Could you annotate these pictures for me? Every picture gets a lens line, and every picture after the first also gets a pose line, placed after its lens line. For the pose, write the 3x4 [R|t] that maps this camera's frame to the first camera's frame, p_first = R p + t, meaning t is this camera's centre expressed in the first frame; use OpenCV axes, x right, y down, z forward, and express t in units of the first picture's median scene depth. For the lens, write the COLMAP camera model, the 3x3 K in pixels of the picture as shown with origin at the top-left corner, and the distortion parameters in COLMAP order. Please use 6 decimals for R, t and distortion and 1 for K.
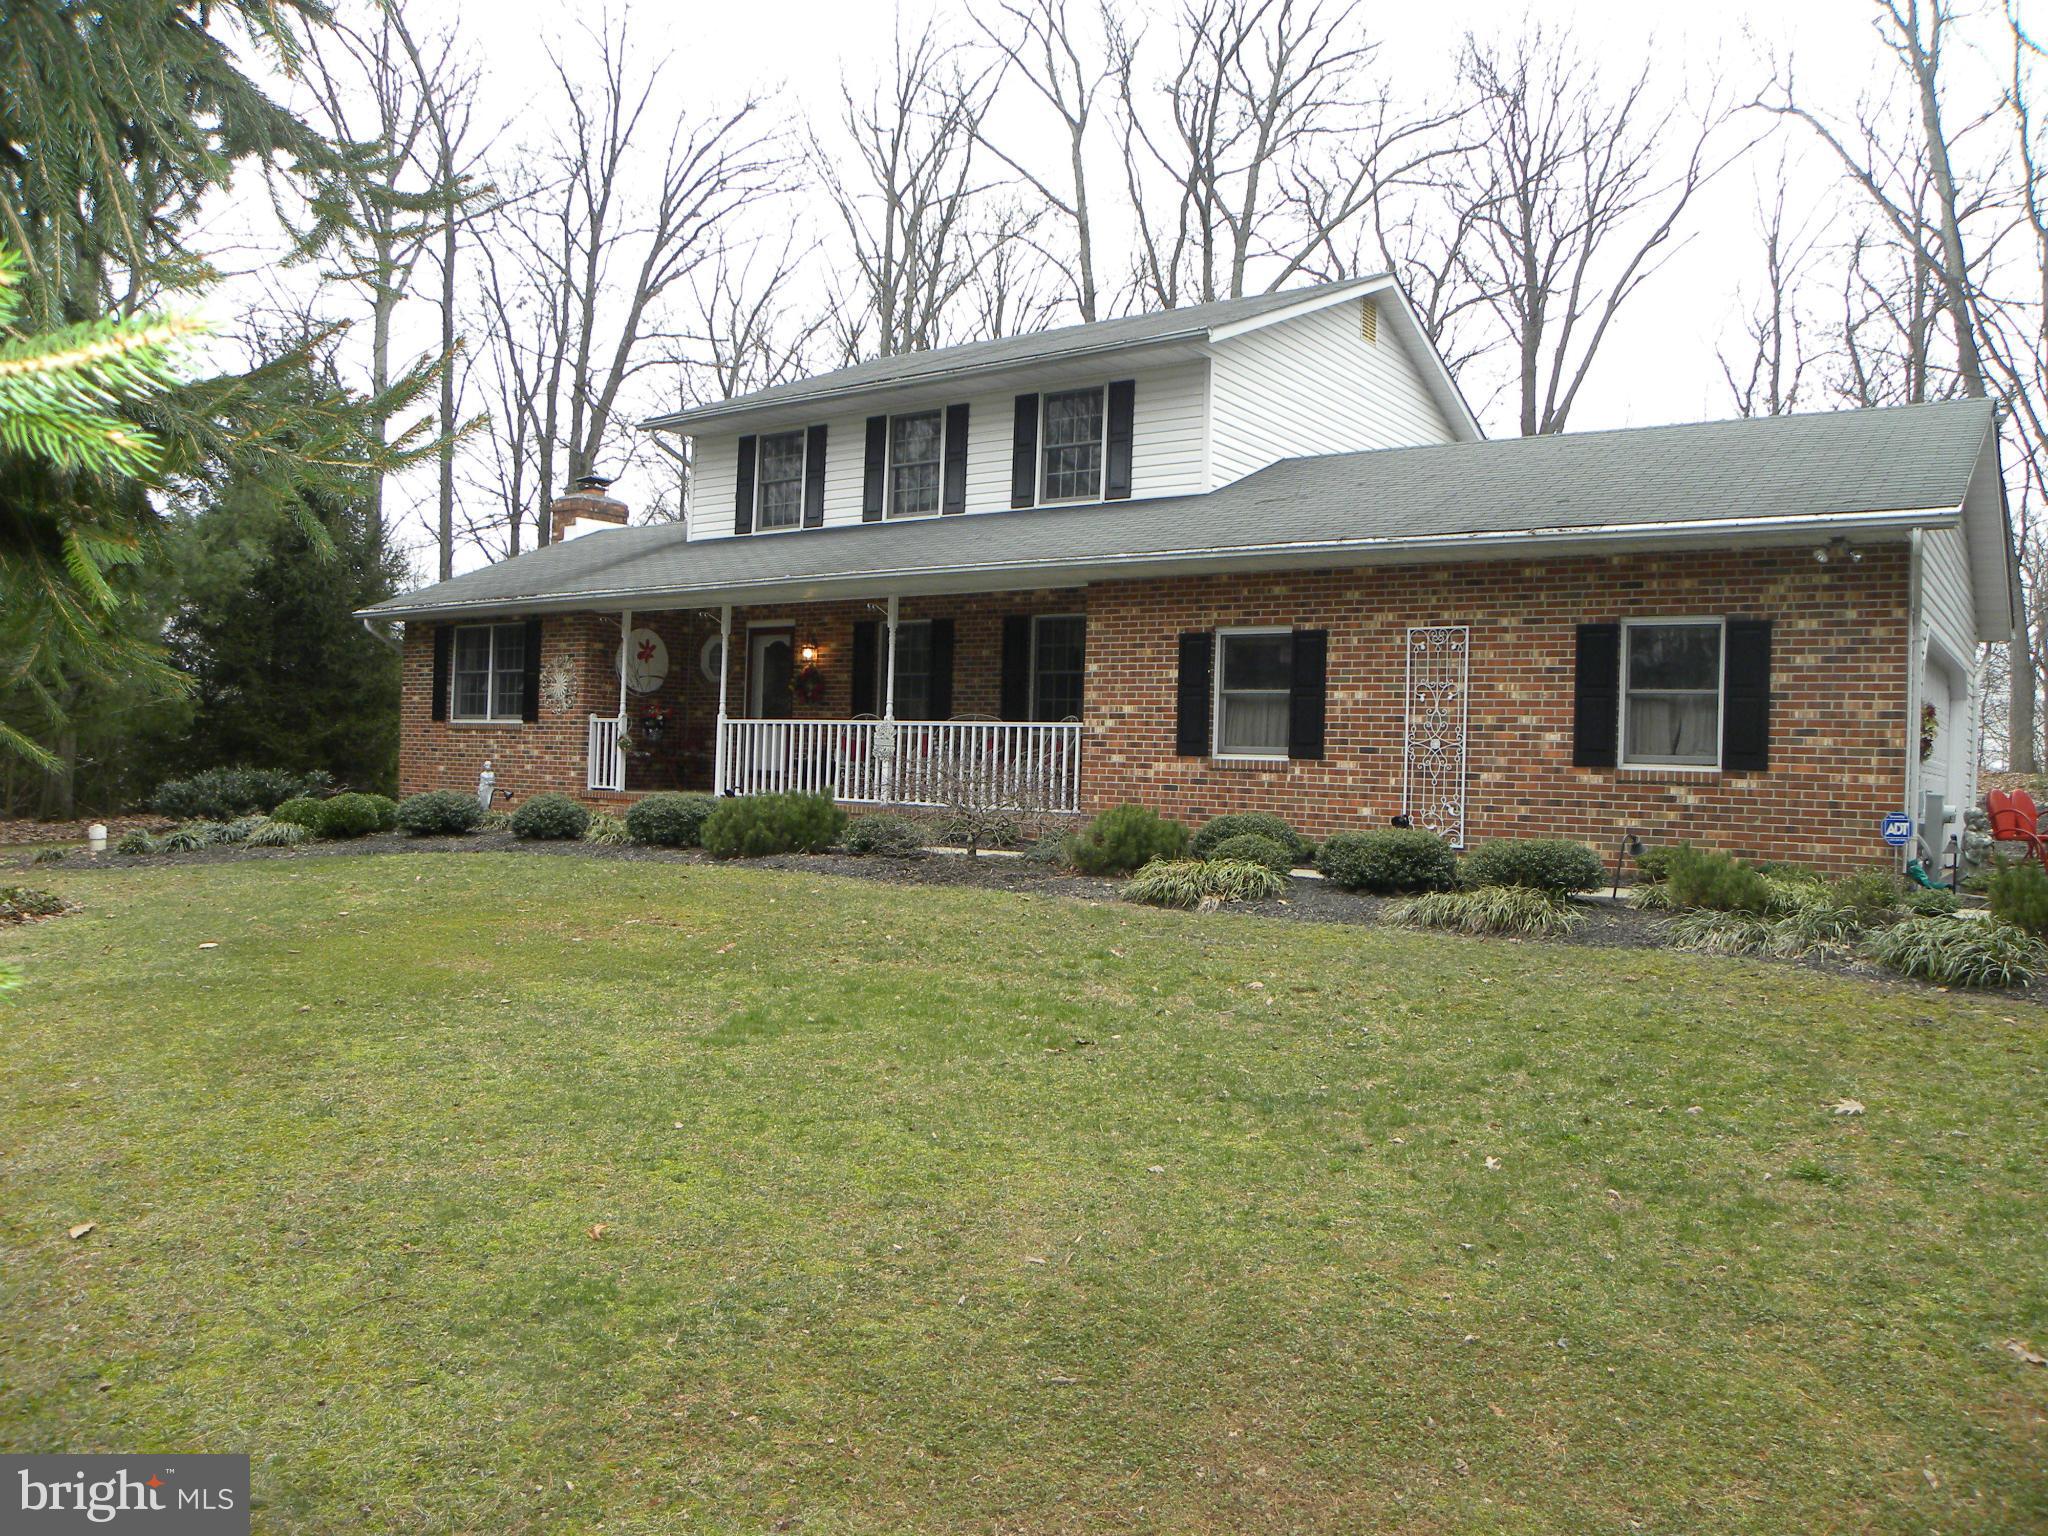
lens RADIAL K [[1531.5, 0, 1023.1], [0, 1531.5, 826.9], [0, 0, 1]] dist [-0.077327, -0.001927]
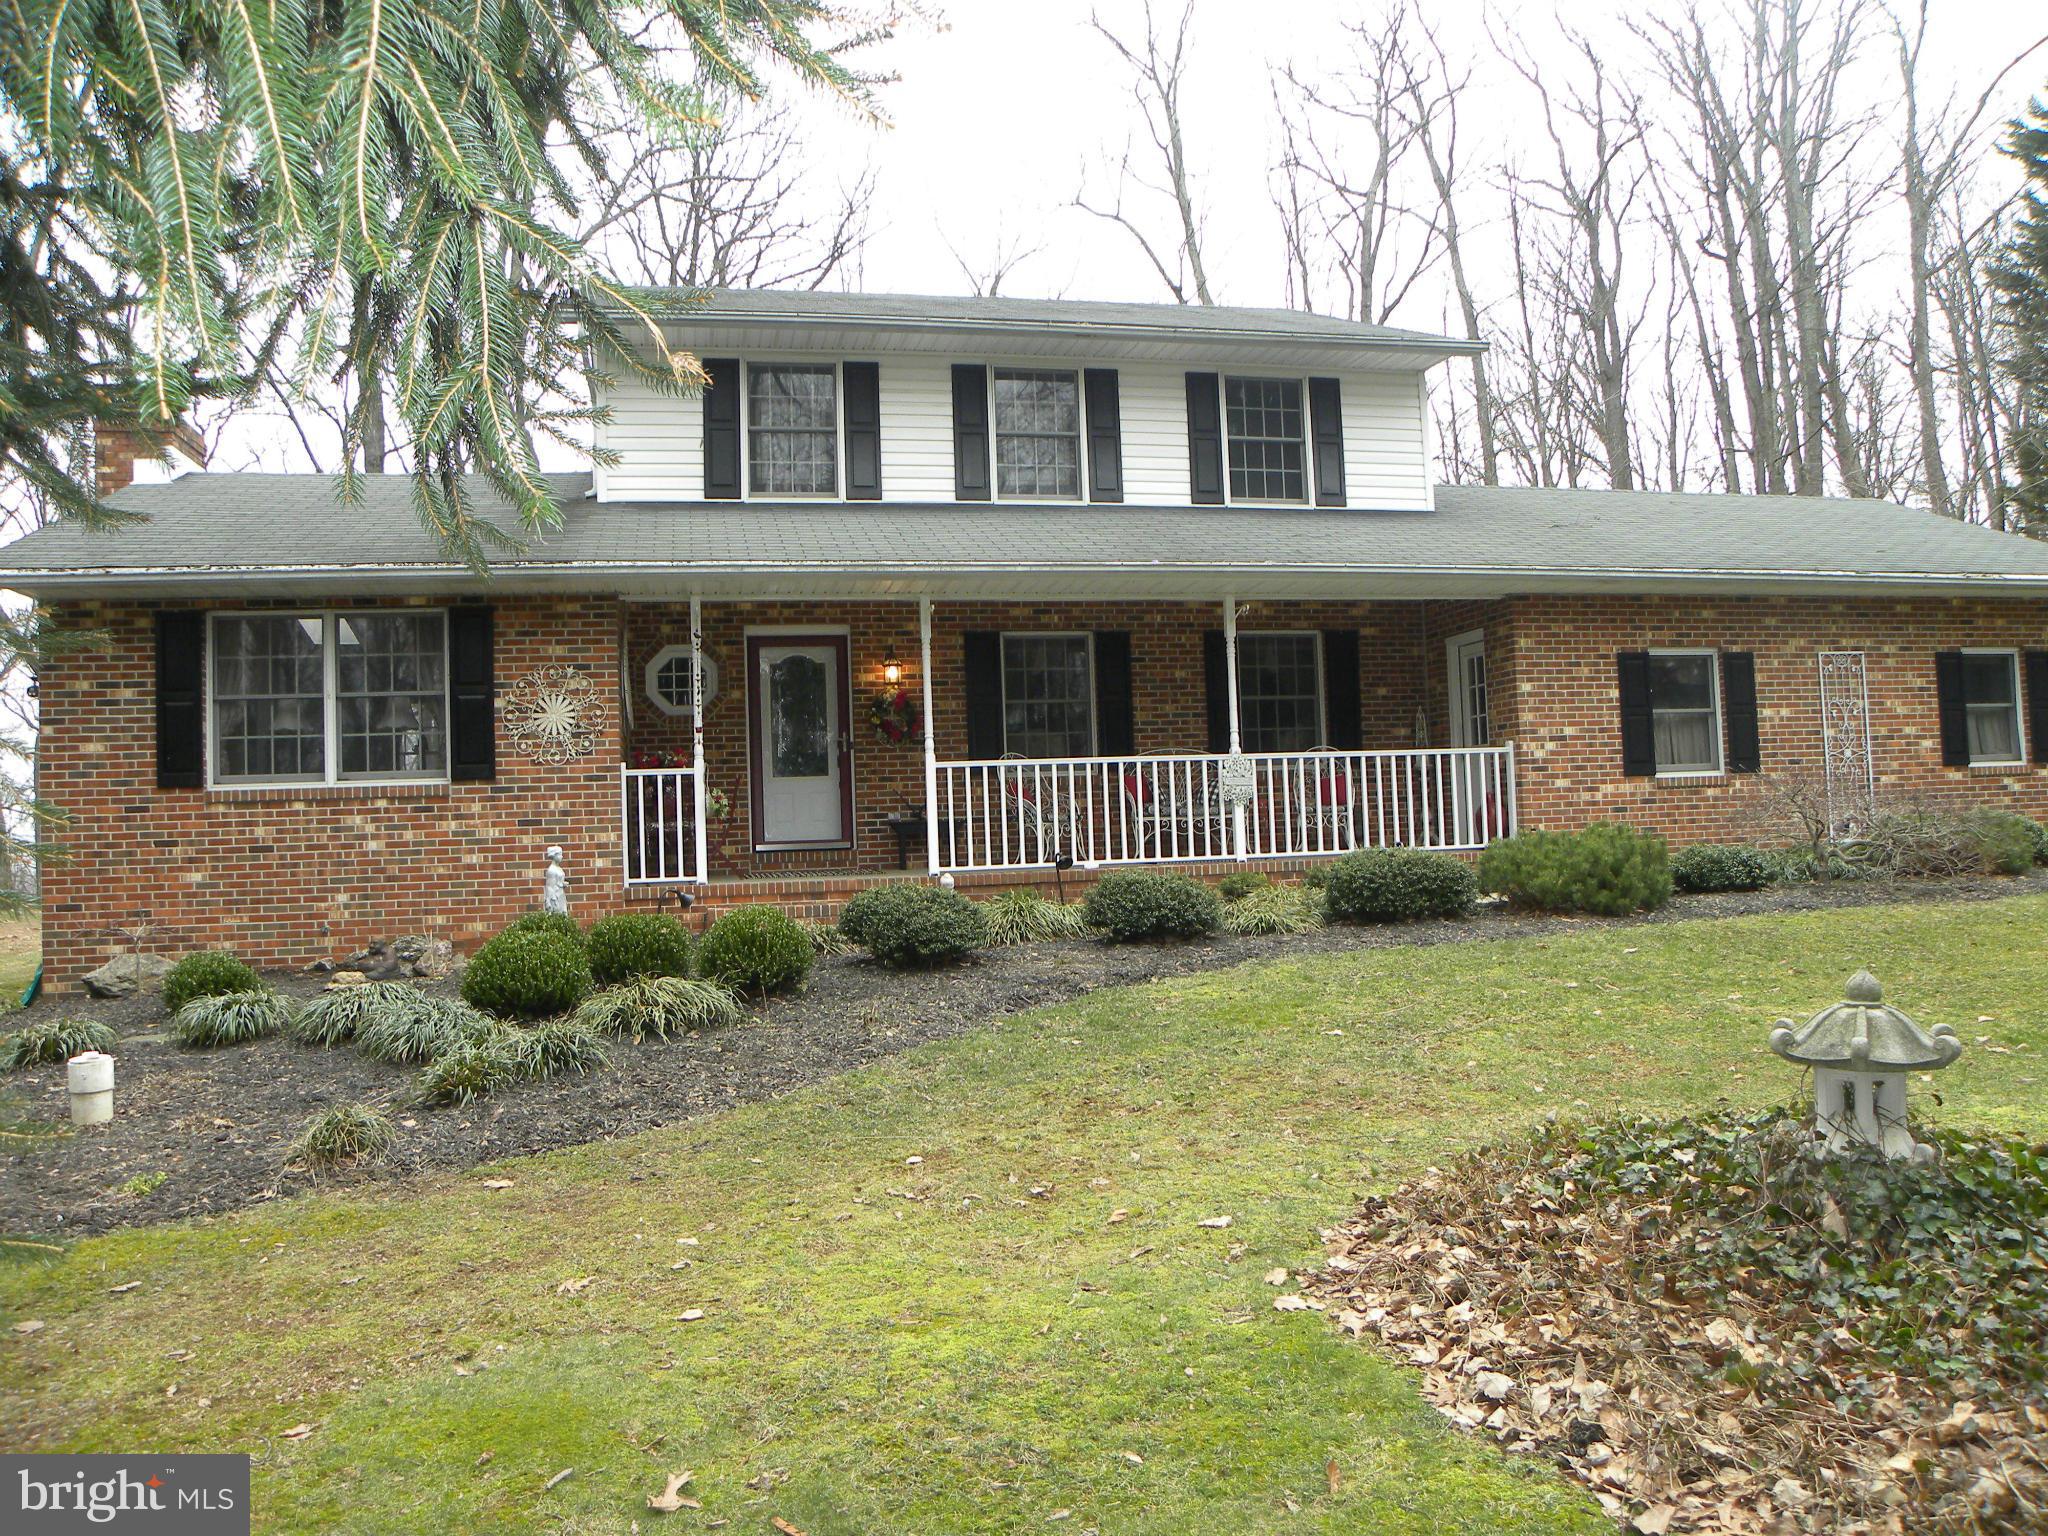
lens RADIAL K [[1588.2, 0, 1024.0], [0, 1588.2, 768.0], [0, 0, 1]] dist [-0.126172, 0.081937]
pose [[0.652042, -0.028081, 0.757662, -0.886628], [0.085283, 0.995688, -0.036491, -0.047019], [-0.753371, 0.088409, 0.651626, 0.620600]]
